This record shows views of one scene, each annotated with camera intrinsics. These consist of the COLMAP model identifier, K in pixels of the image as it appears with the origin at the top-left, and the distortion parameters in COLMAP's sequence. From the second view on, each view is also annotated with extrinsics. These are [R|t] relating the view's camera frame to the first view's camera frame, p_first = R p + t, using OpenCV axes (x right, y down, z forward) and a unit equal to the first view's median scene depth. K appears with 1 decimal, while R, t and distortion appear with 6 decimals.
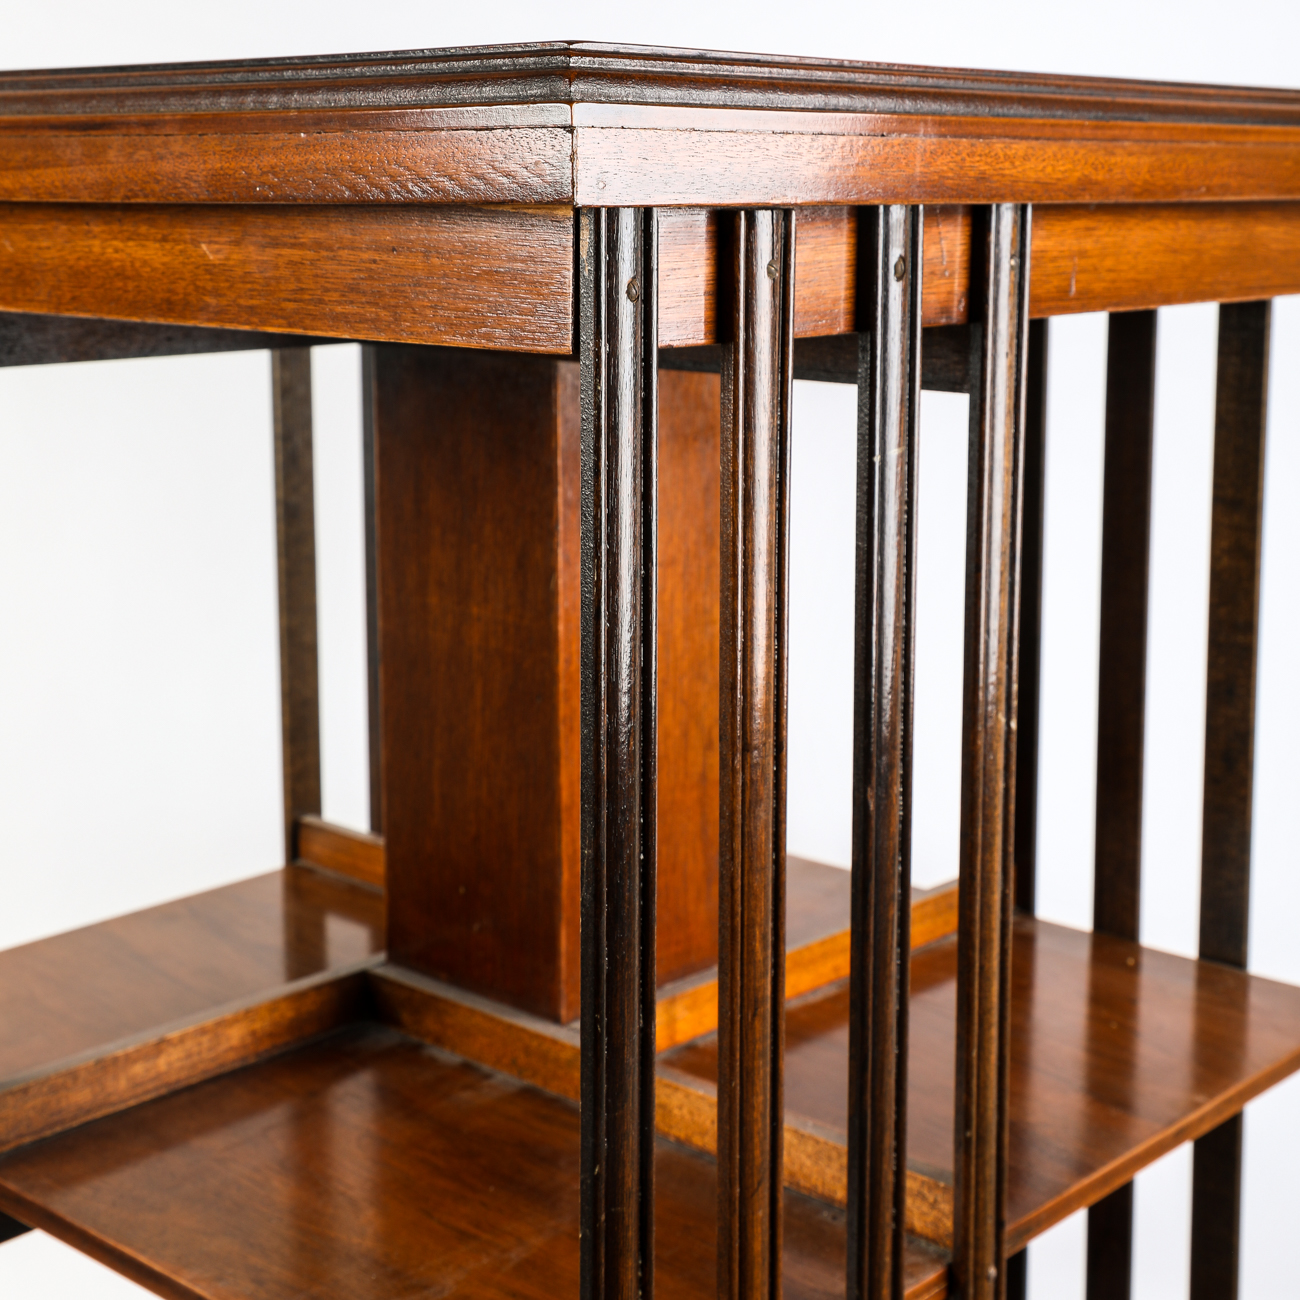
lens RADIAL K [[2308.2, 0, 617.2], [0, 2308.2, 541.6], [0, 0, 1]] dist [0.049094, 0.165769]
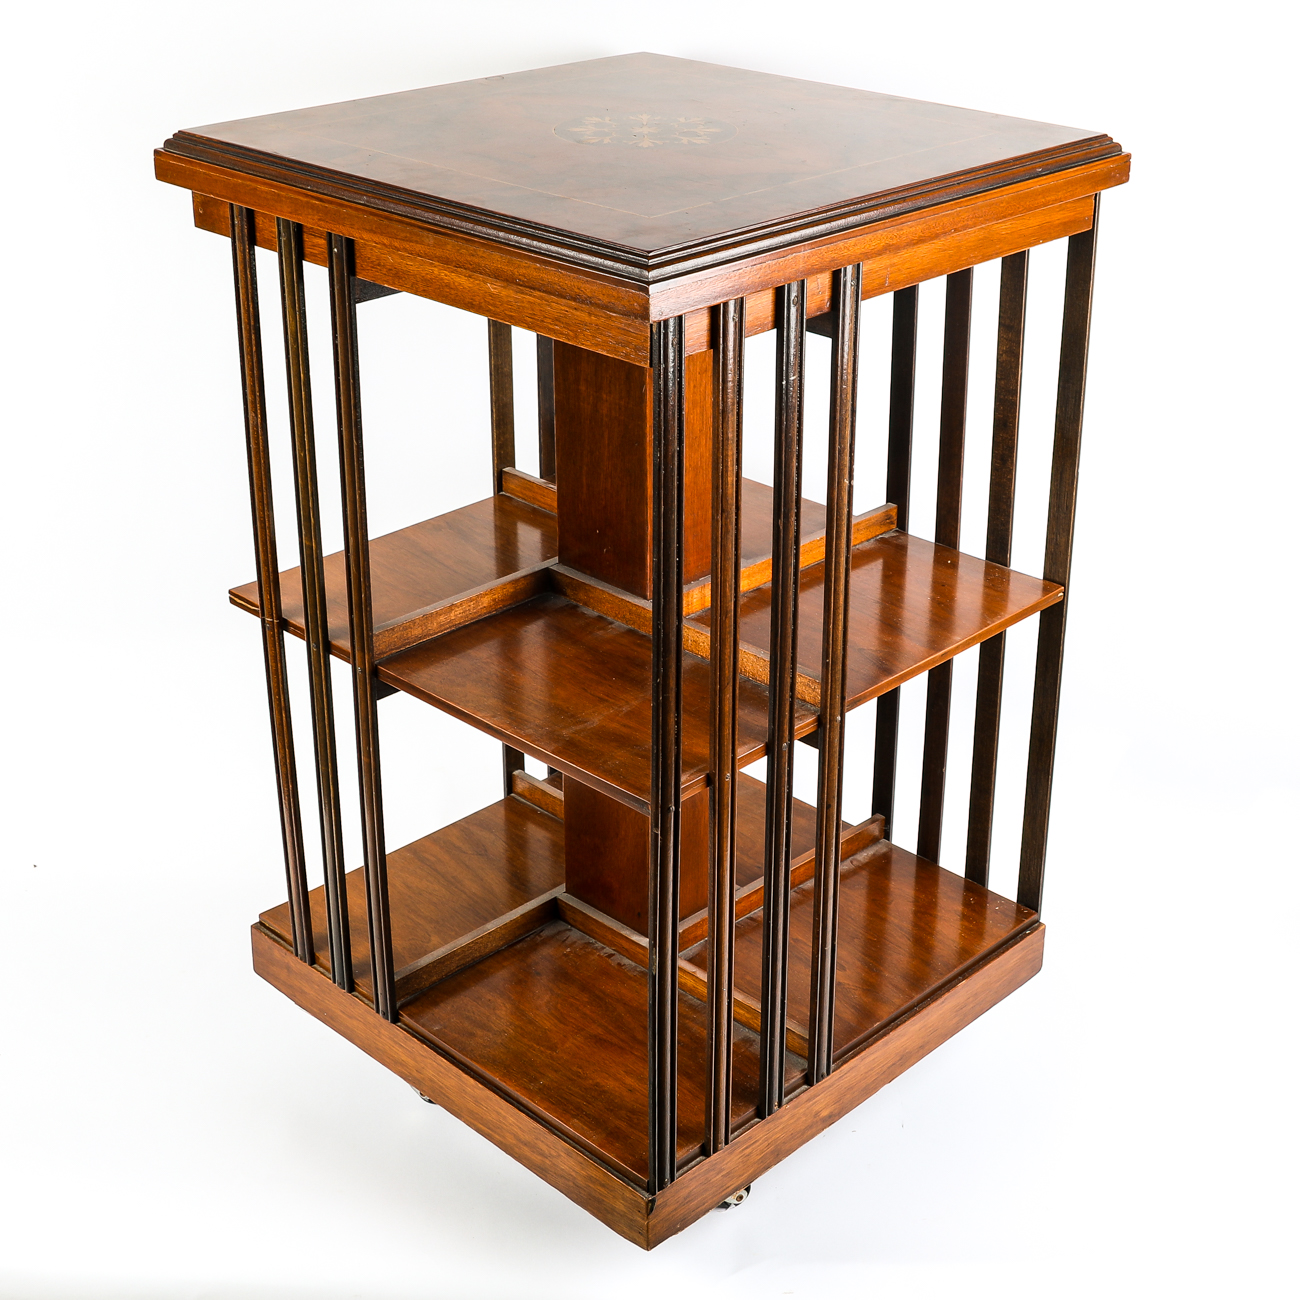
lens RADIAL K [[2131.0, 0, 650.0], [0, 2131.0, 650.0], [0, 0, 1]] dist [-0.123761, -0.035472]
pose [[0.999547, 0.012912, -0.027198, 0.031454], [-0.004849, 0.960615, 0.277842, -0.284970], [0.029714, -0.277584, 0.960242, -0.855857]]
